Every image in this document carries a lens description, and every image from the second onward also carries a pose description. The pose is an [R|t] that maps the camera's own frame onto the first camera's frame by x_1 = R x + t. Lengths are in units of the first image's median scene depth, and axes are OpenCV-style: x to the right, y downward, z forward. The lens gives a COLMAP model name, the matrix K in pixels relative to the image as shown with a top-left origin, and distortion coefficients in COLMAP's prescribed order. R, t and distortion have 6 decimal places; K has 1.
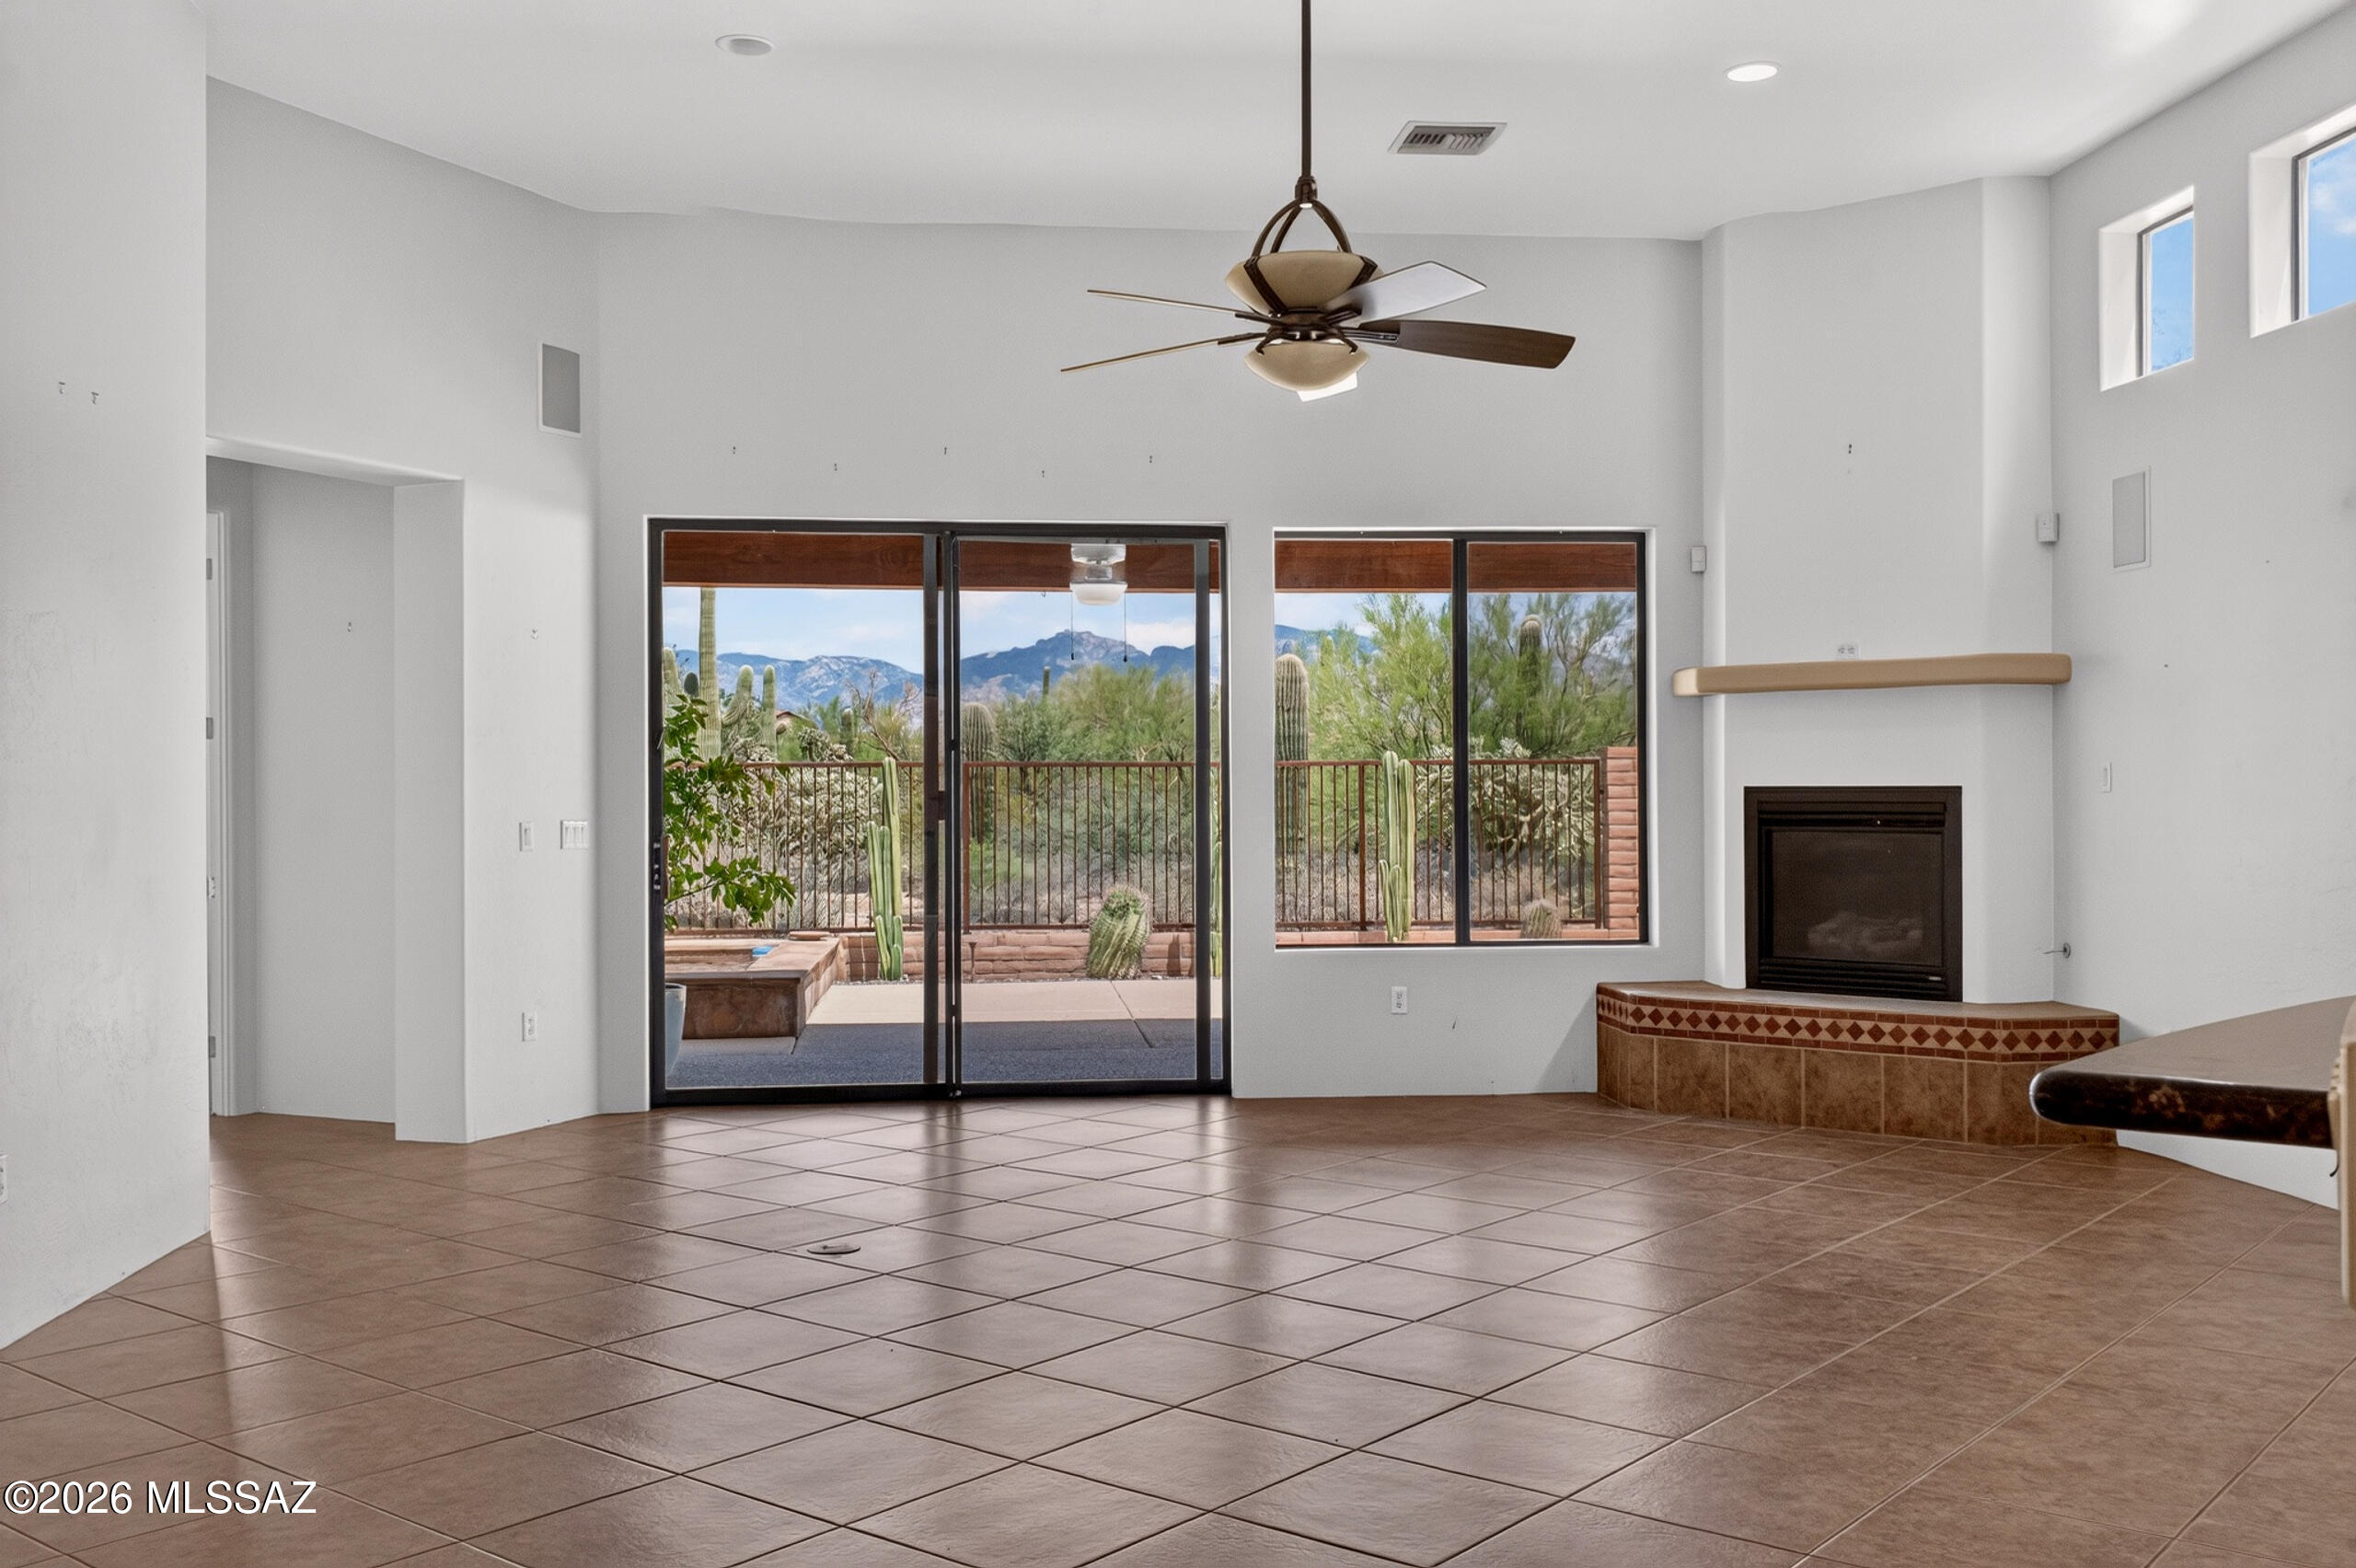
lens RADIAL K [[2097.9, 0, 1201.0], [0, 2097.9, 789.0], [0, 0, 1]] dist [0.028737, 0.002214]
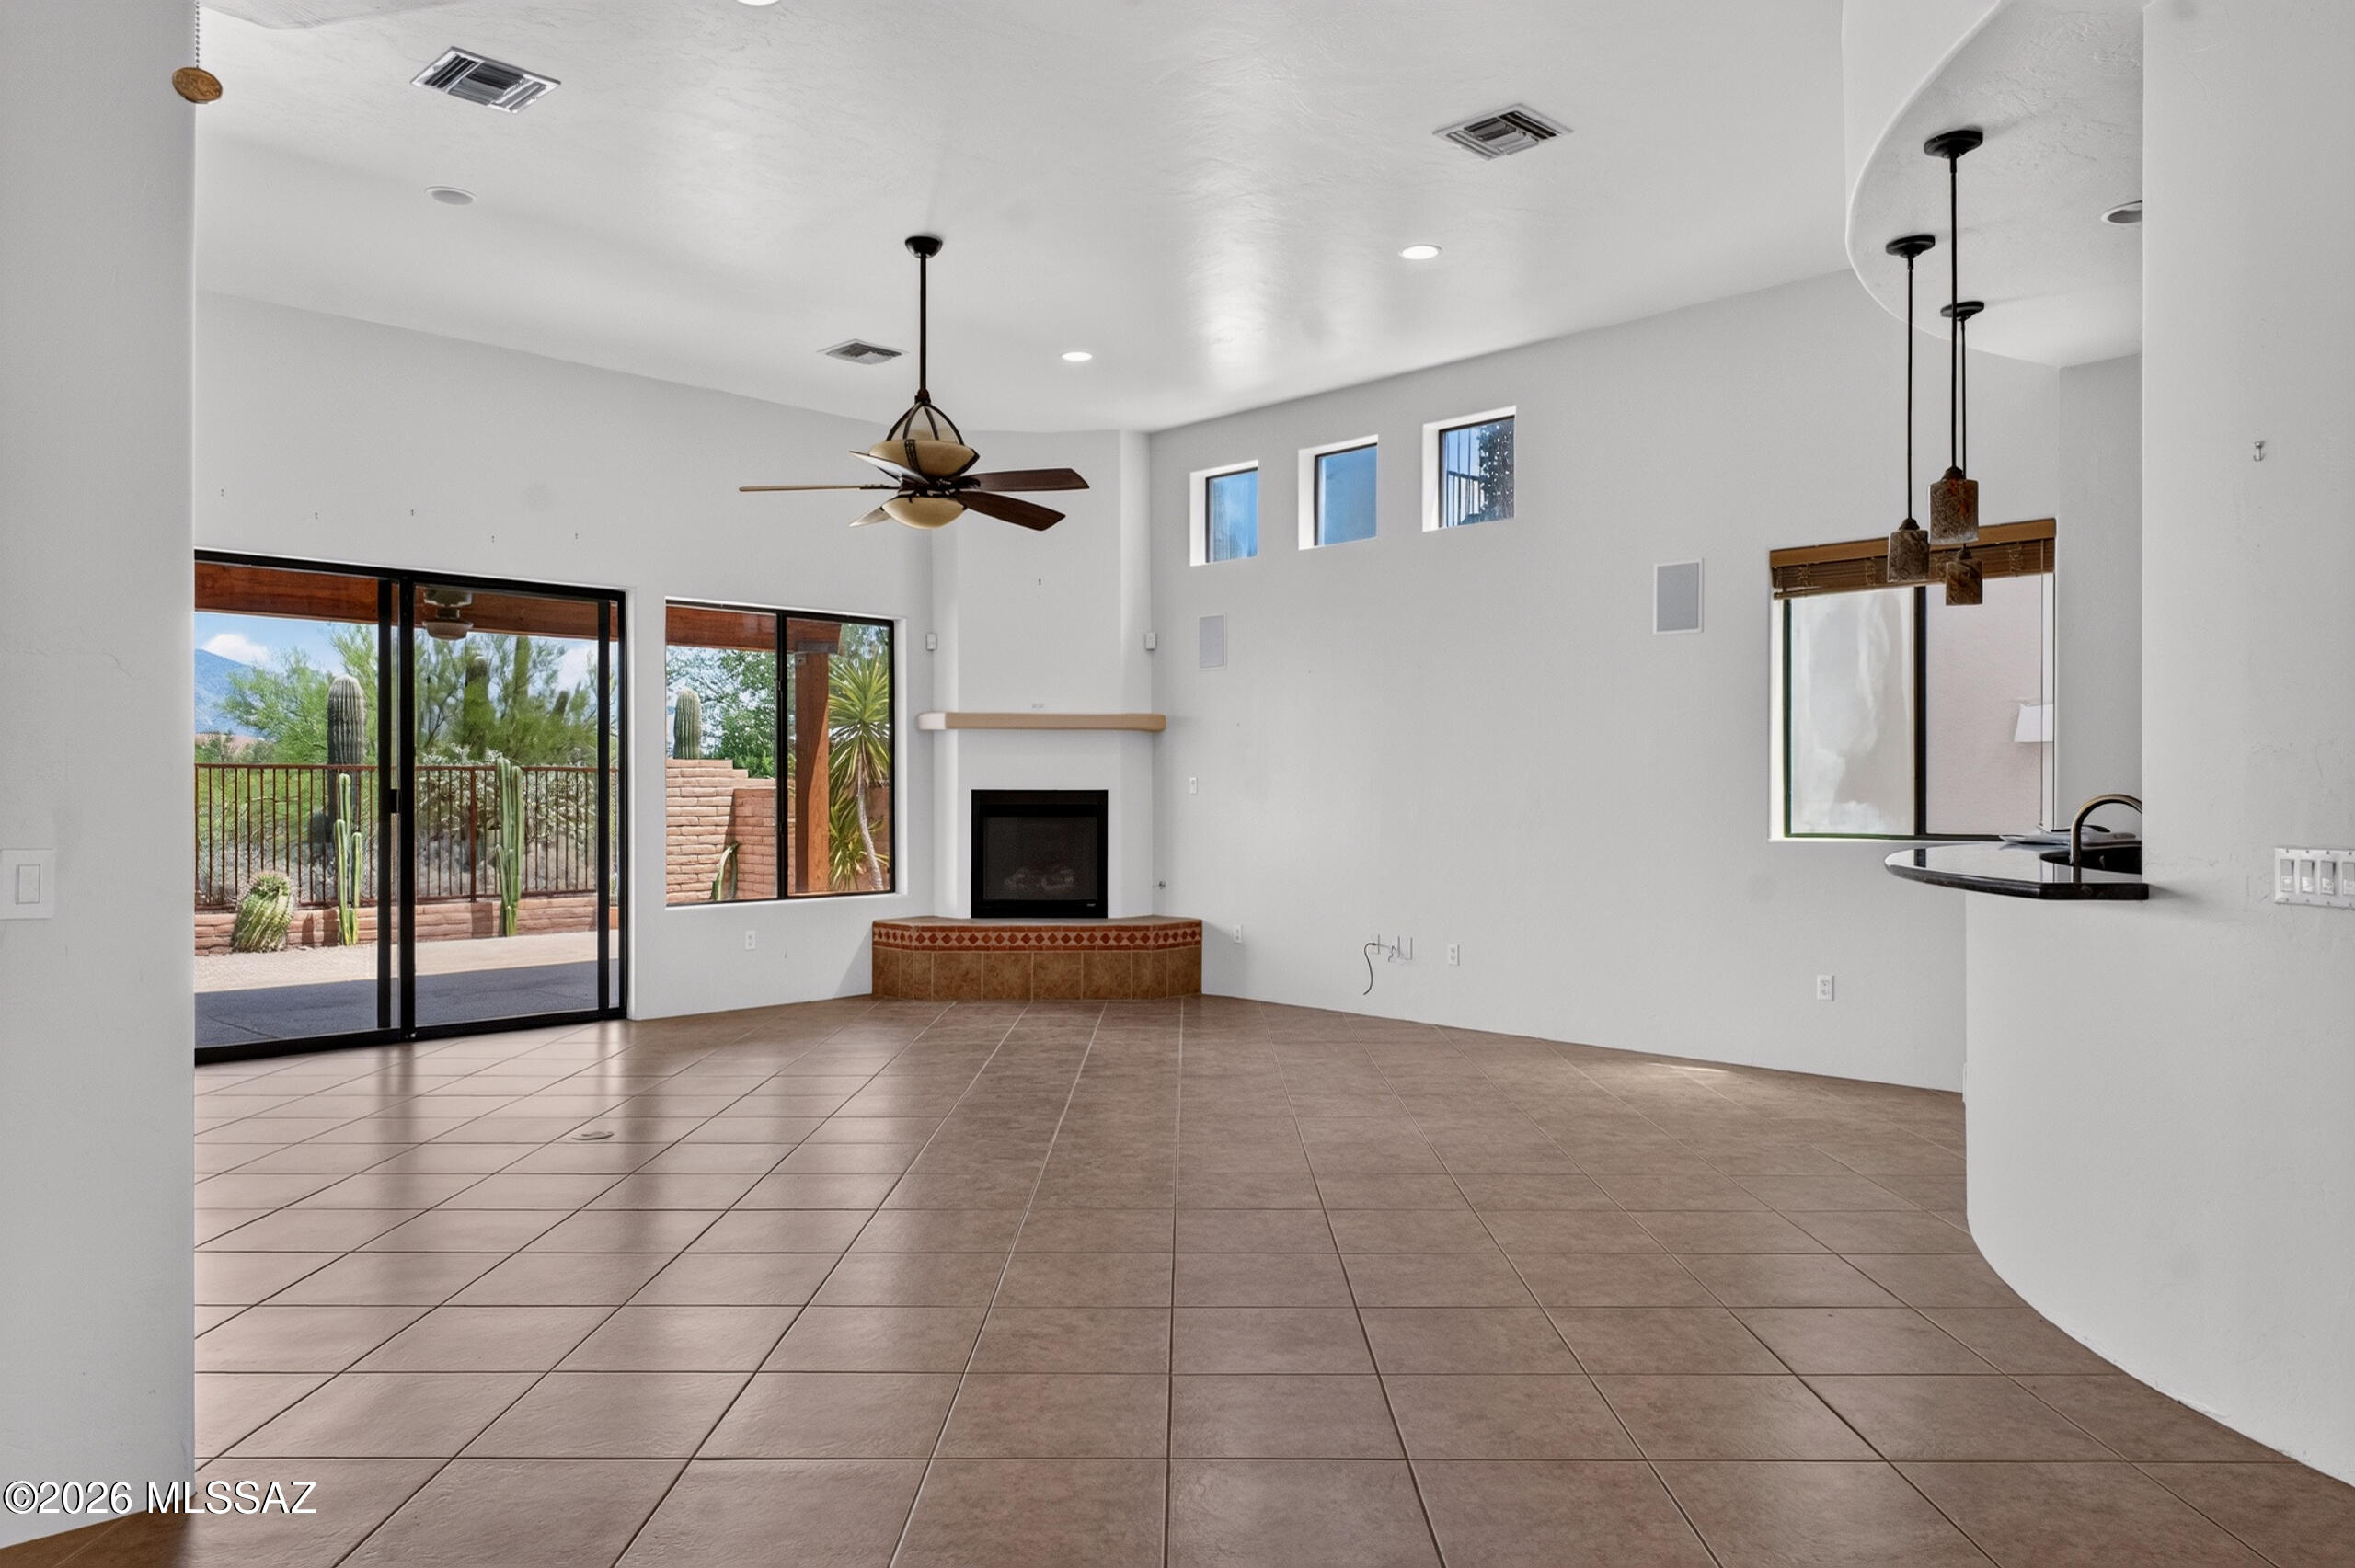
lens RADIAL K [[1559.4, 0, 1199.1], [0, 1559.4, 787.7], [0, 0, 1]] dist [0.075210, -0.136137]
pose [[0.772318, 0.006319, 0.635205, -0.357220], [-0.004764, 0.999980, -0.004155, 0.001713], [-0.635219, 0.000183, 0.772332, -0.006896]]
